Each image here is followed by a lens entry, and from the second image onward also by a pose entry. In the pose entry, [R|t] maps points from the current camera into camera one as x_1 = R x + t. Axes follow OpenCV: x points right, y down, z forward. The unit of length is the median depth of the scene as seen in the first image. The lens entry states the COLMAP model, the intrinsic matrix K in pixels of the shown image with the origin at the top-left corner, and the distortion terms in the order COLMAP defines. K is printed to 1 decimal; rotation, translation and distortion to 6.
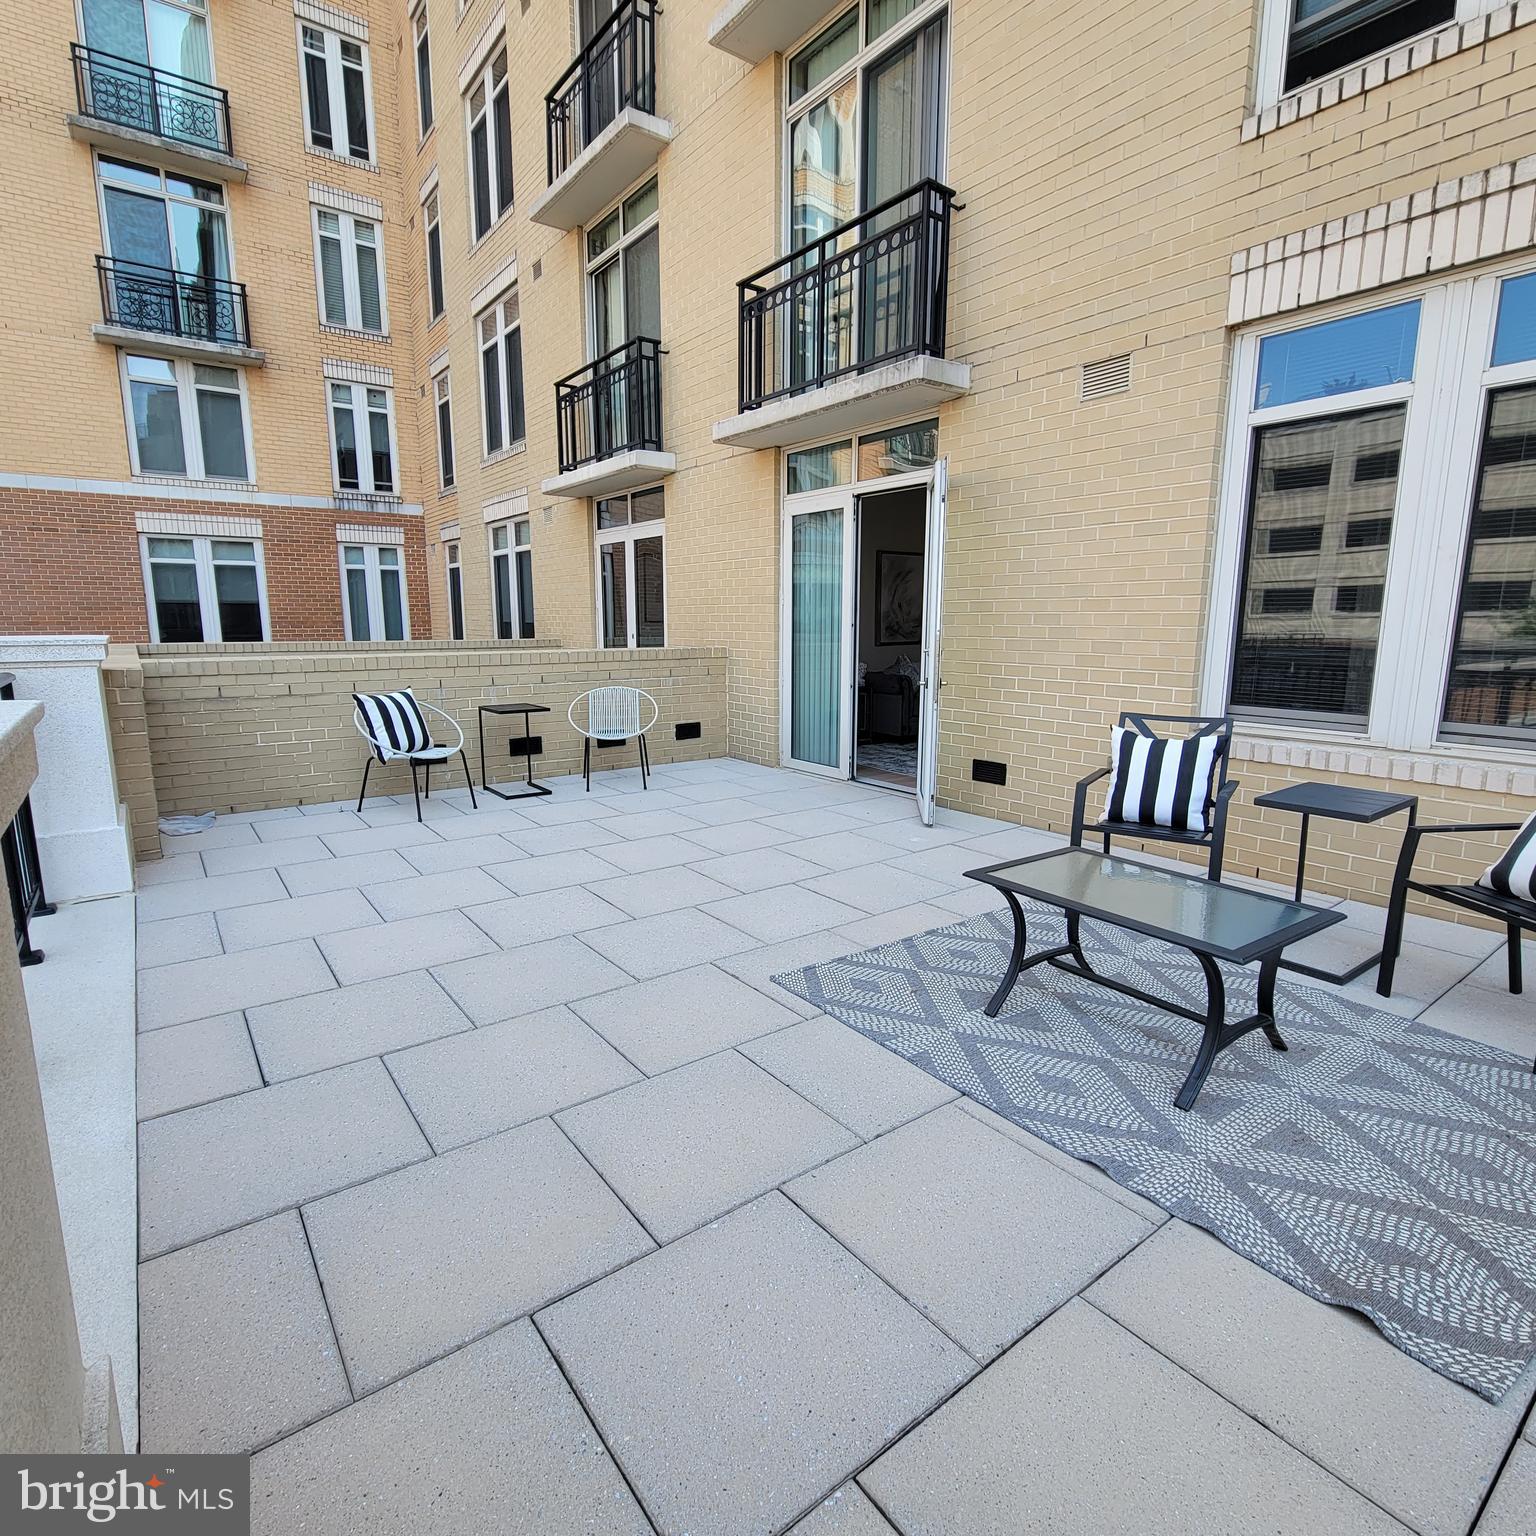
lens RADIAL K [[833.2, 0, 759.0], [0, 833.2, 762.2], [0, 0, 1]] dist [-0.002375, 0.000101]
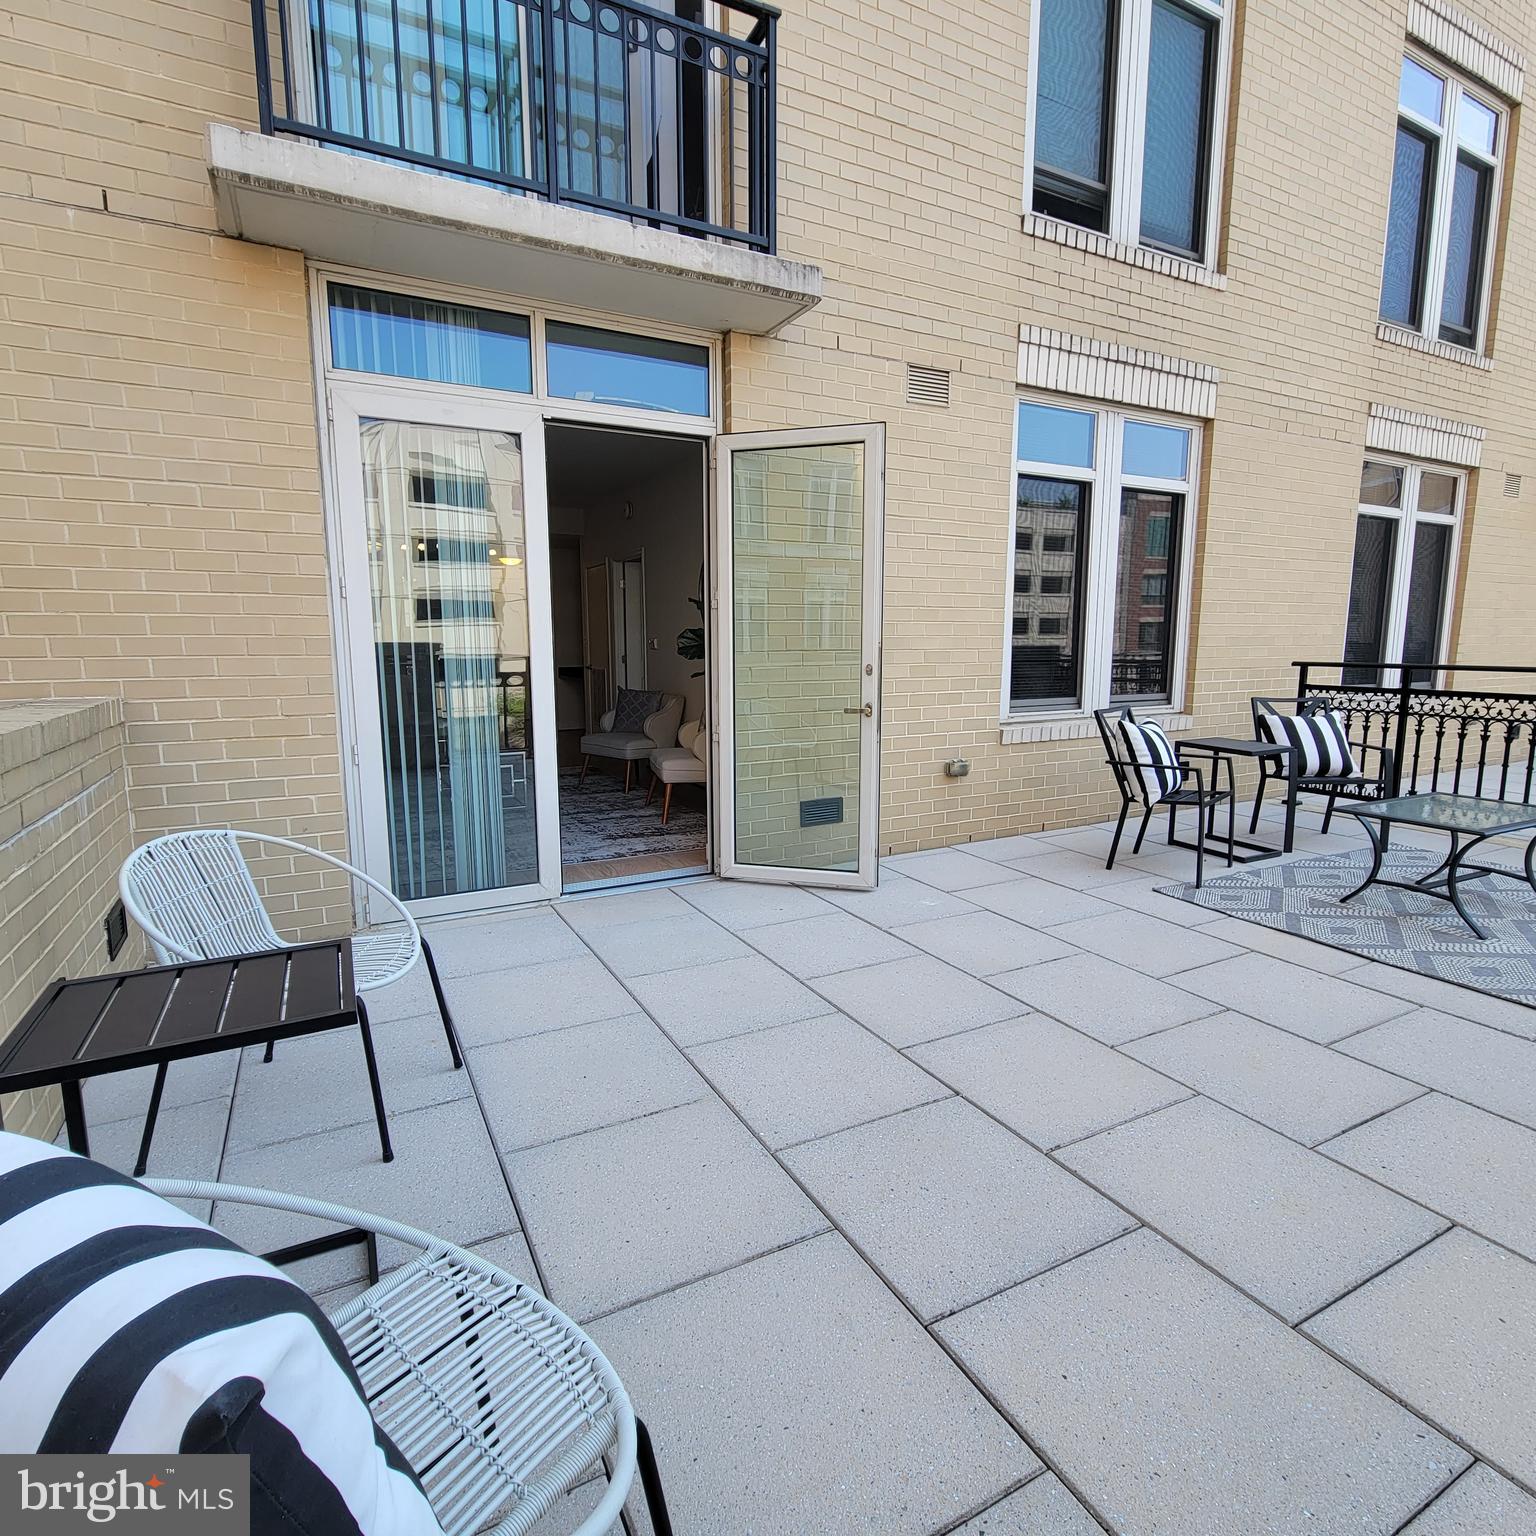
lens RADIAL K [[833.2, 0, 759.0], [0, 833.2, 762.2], [0, 0, 1]] dist [-0.002375, 0.000101]
pose [[0.156100, -0.145581, 0.976954, -0.717234], [0.172709, 0.977865, 0.118120, -0.194065], [-0.972525, 0.150290, 0.177788, 1.199884]]
